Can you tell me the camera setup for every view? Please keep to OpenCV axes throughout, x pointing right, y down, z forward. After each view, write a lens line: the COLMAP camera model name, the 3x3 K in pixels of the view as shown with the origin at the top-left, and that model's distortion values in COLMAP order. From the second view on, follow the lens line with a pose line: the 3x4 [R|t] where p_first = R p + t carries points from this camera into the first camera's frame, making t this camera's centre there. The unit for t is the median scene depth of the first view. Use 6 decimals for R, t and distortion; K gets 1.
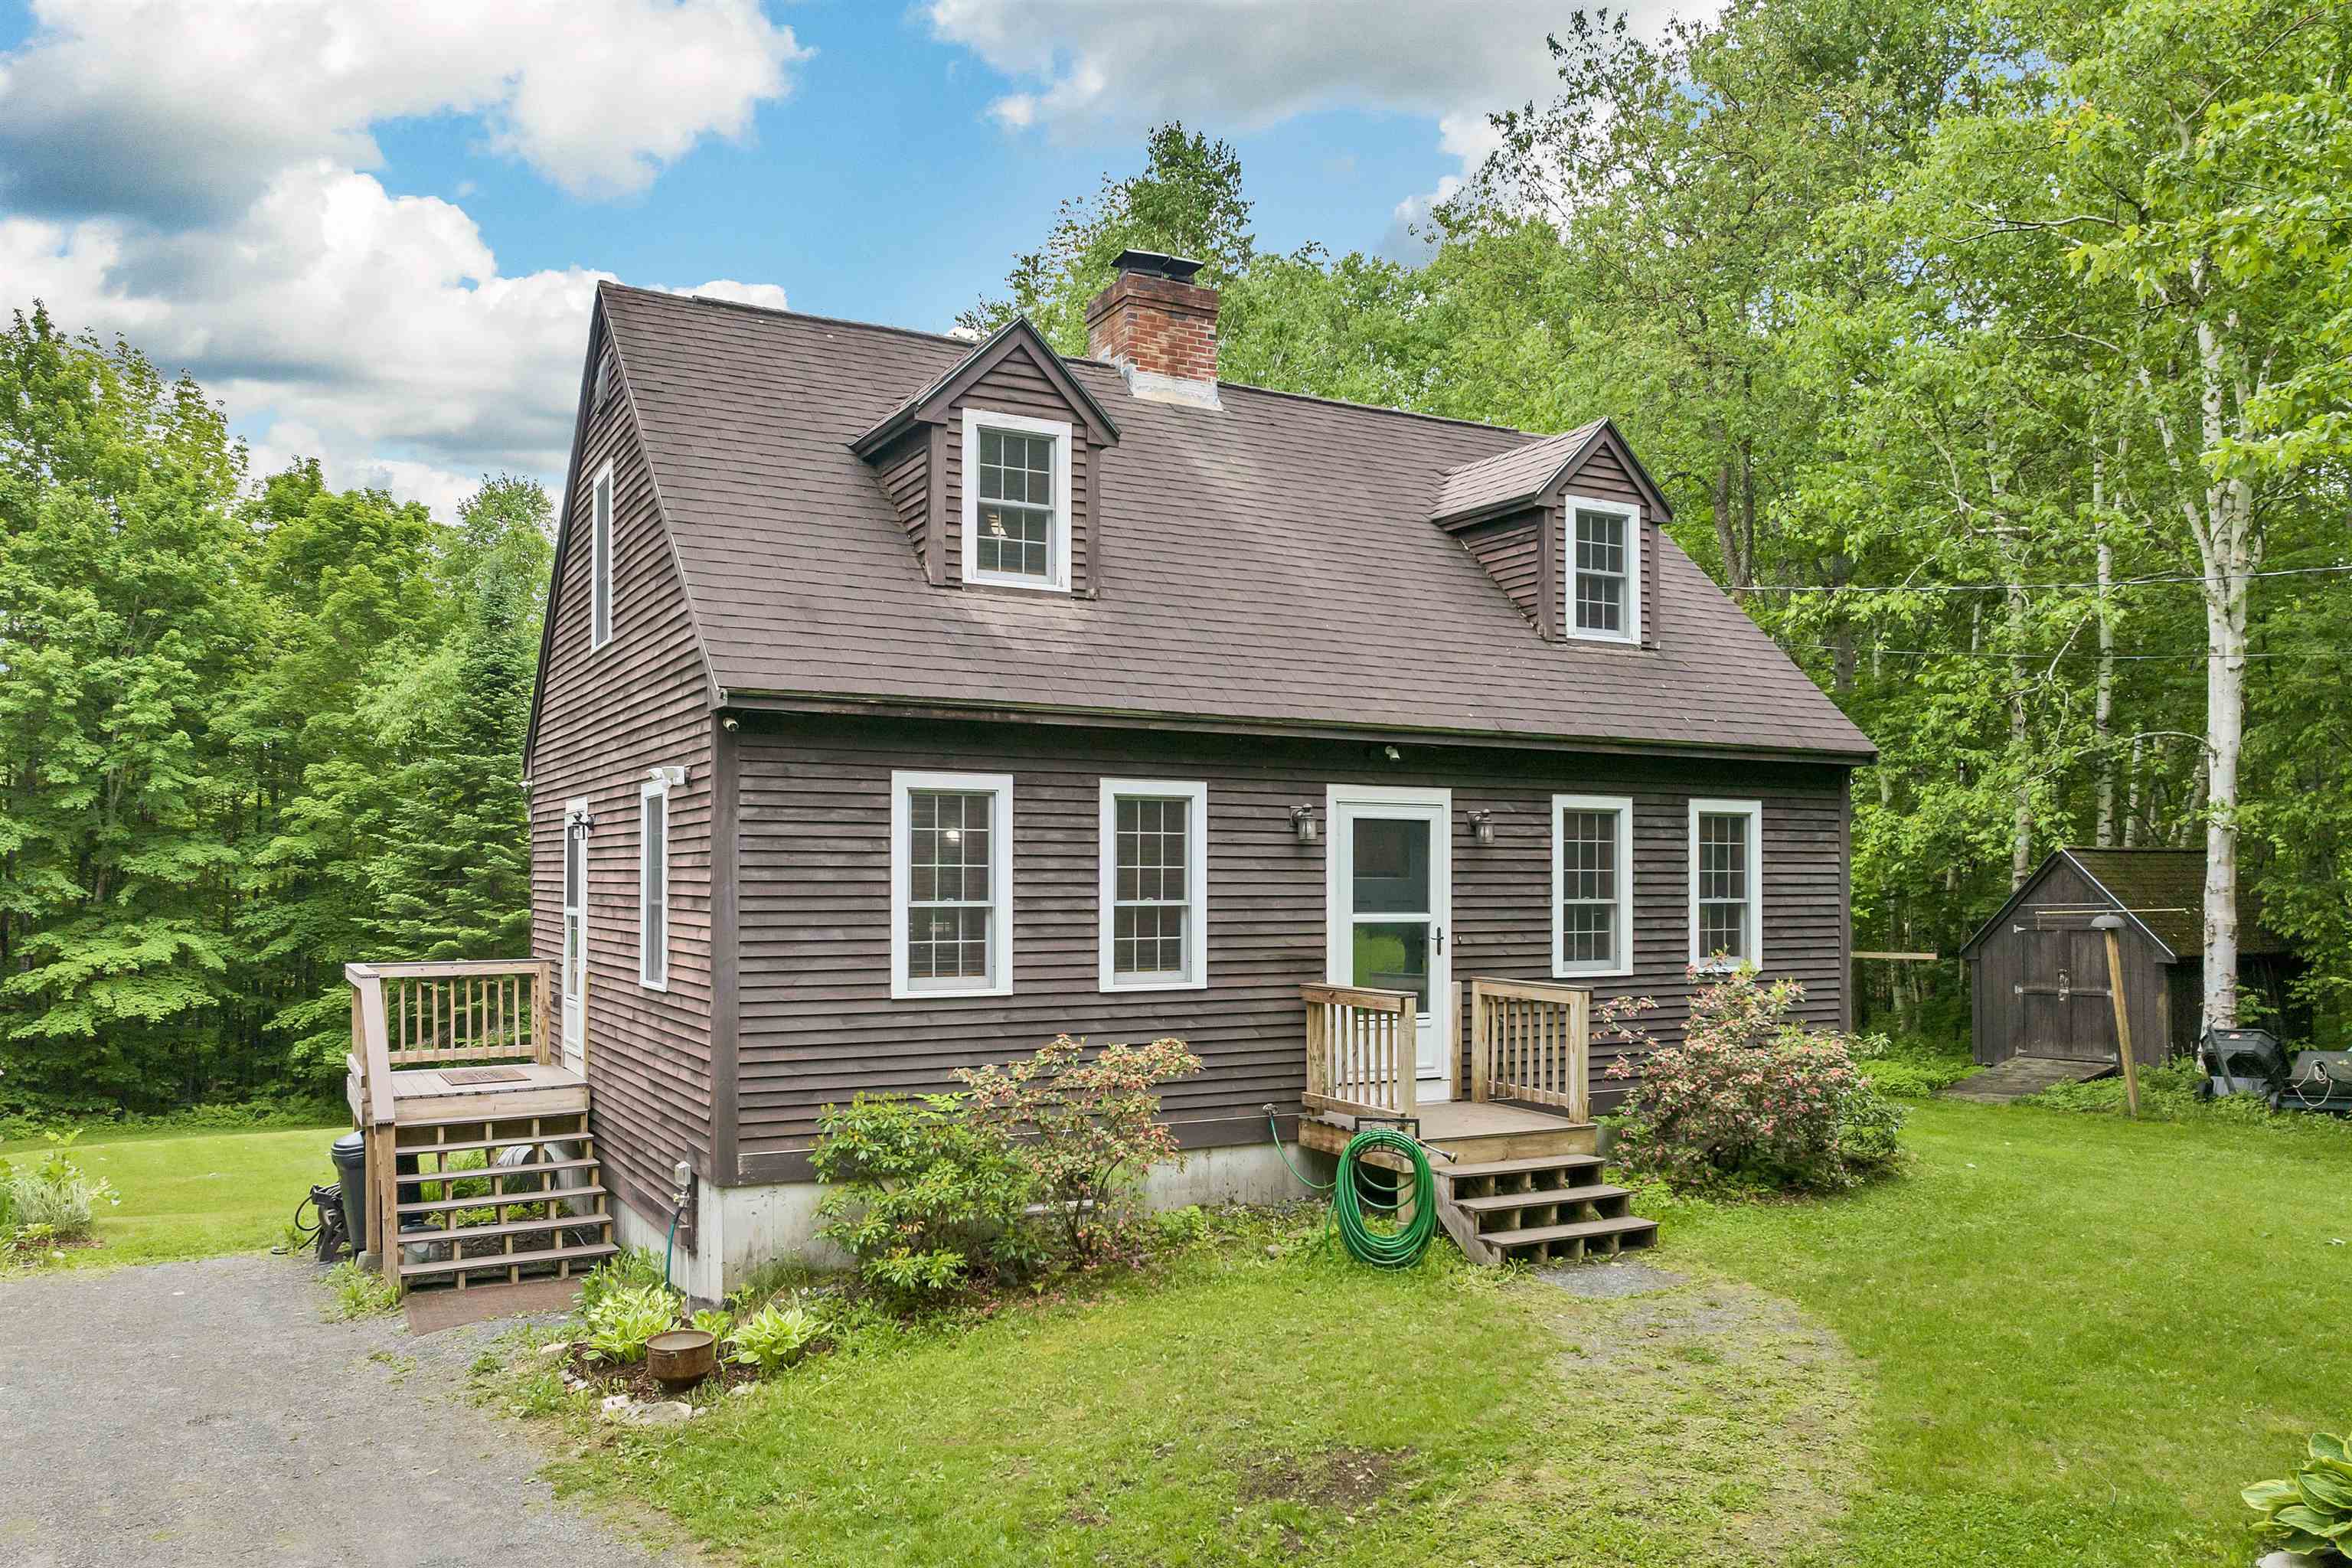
lens RADIAL K [[1708.3, 0, 1179.0], [0, 1708.3, 843.5], [0, 0, 1]] dist [-0.050794, 0.080430]
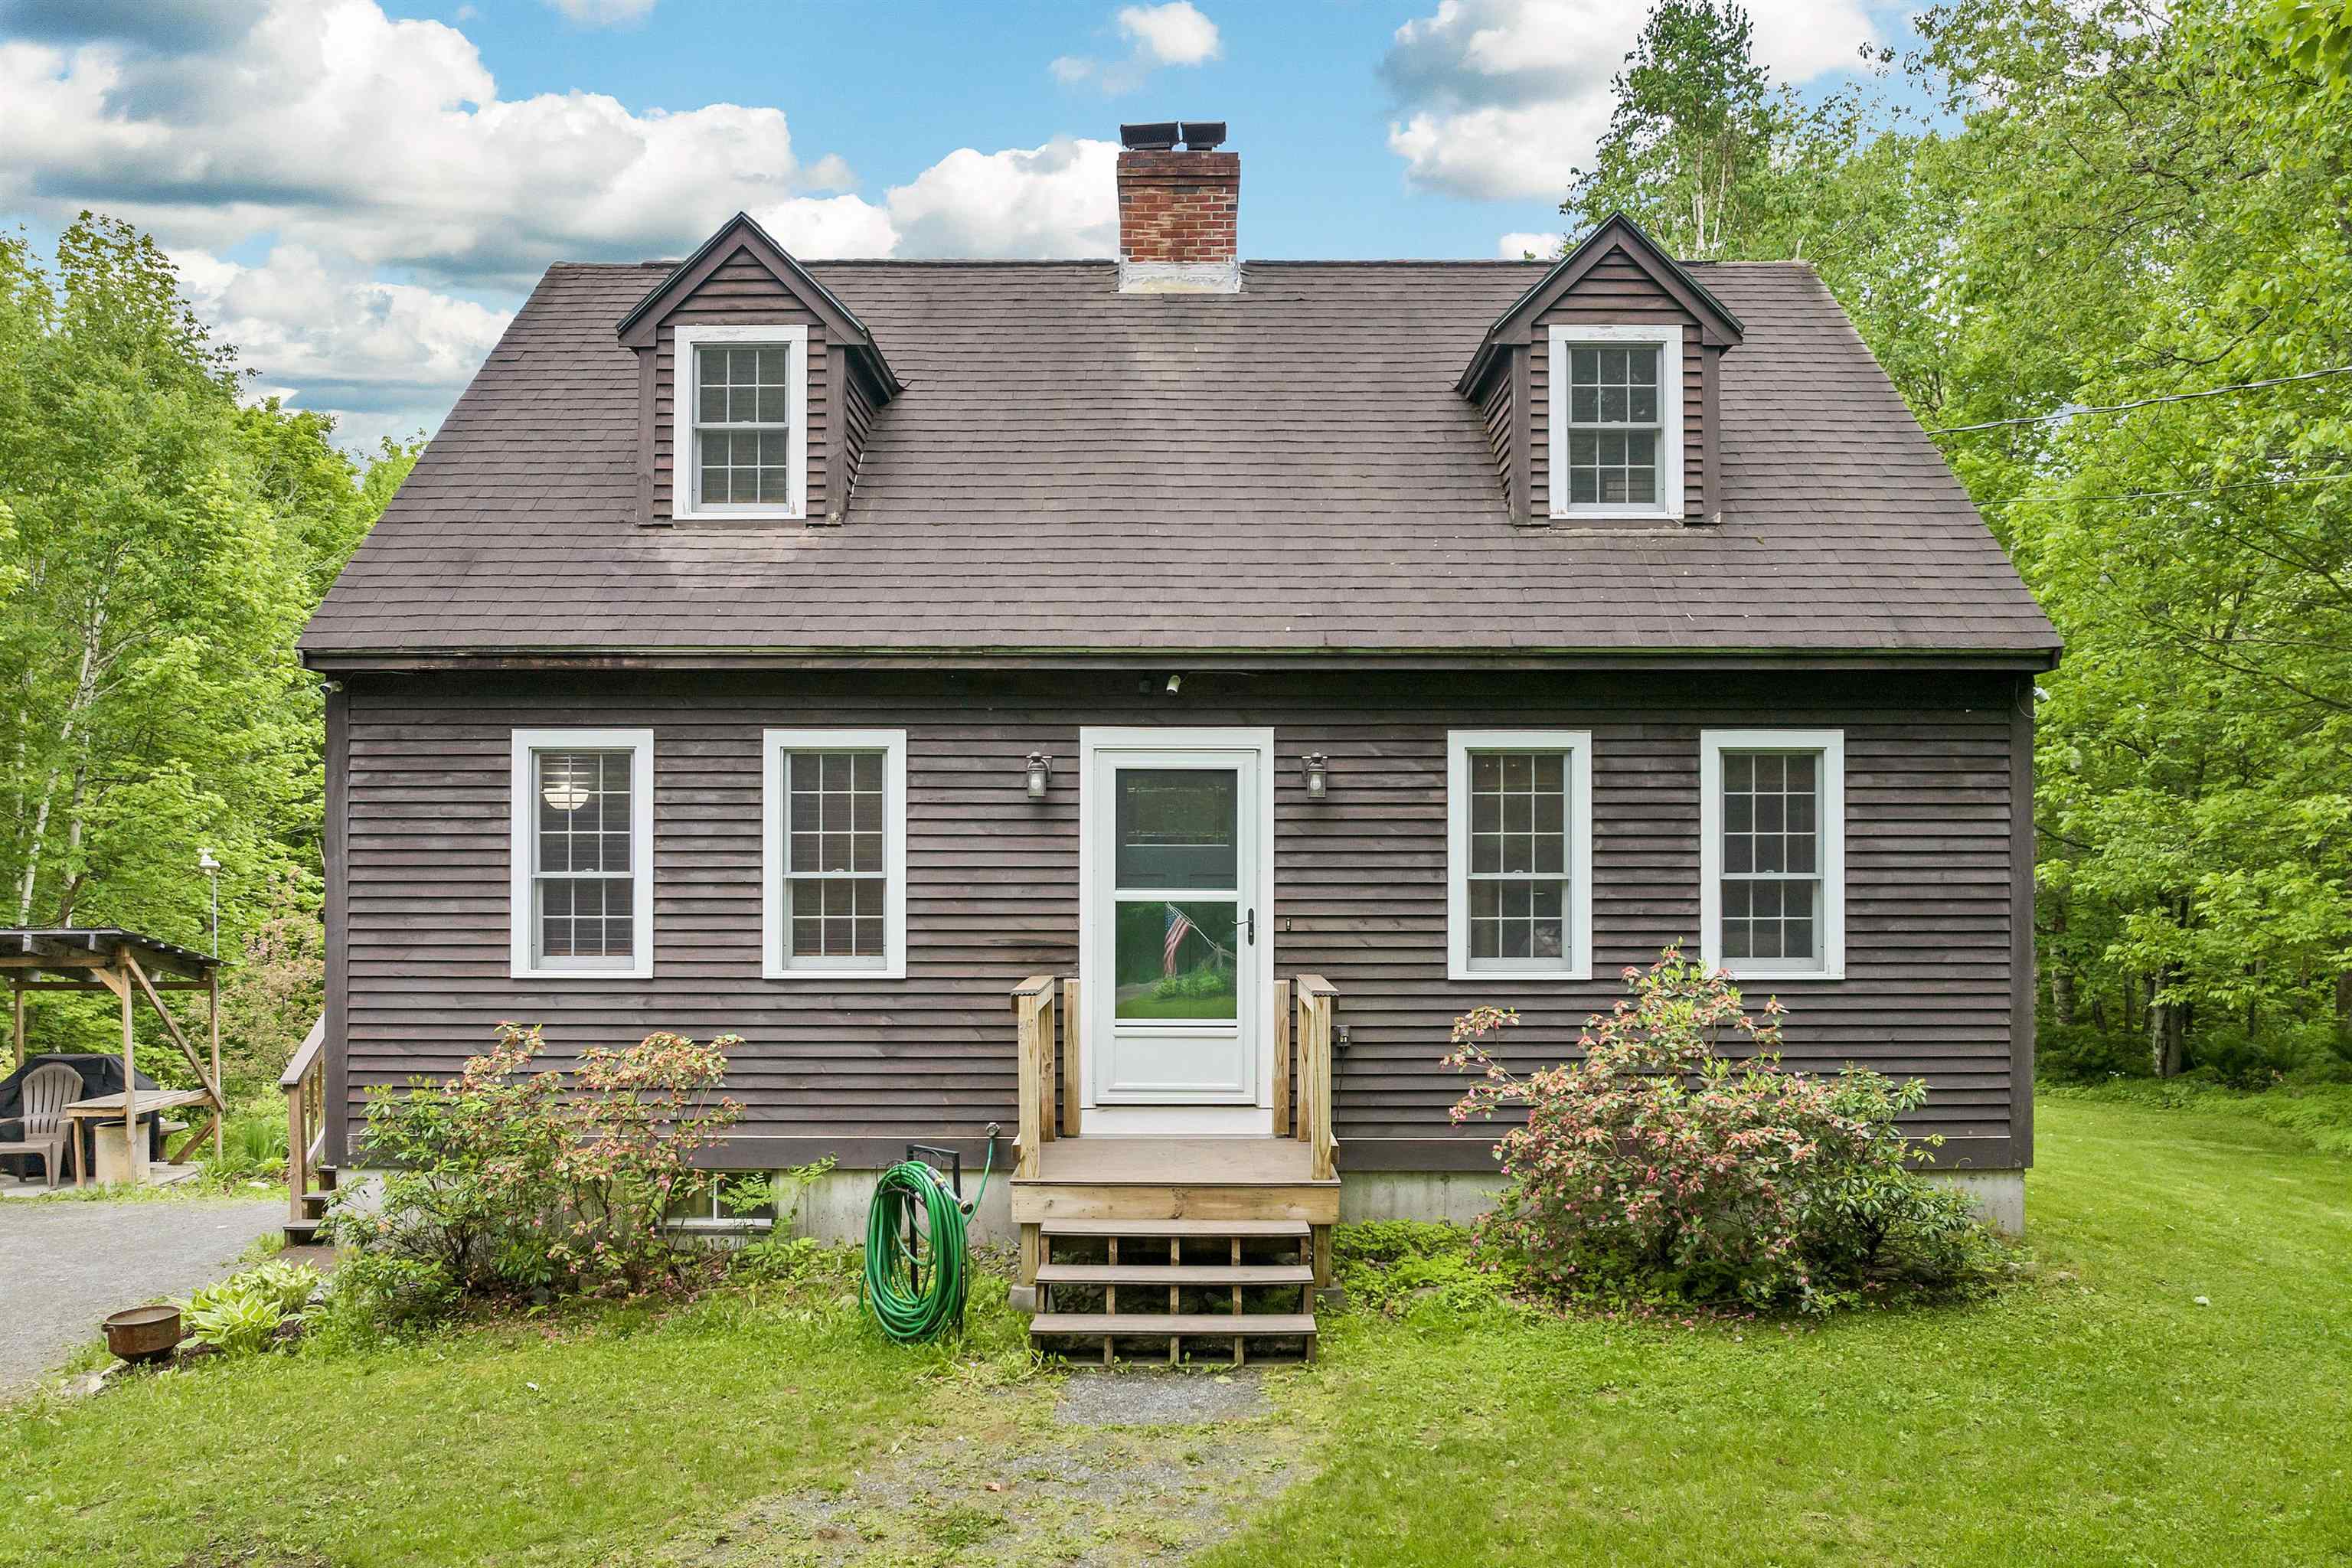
lens RADIAL K [[1794.1, 0, 1176.0], [0, 1794.1, 784.0], [0, 0, 1]] dist [-0.055229, 0.100554]
pose [[0.877937, -0.020098, -0.478355, 0.557939], [0.012477, 0.999740, -0.019104, 0.008788], [0.478614, 0.010804, 0.877959, 0.299146]]
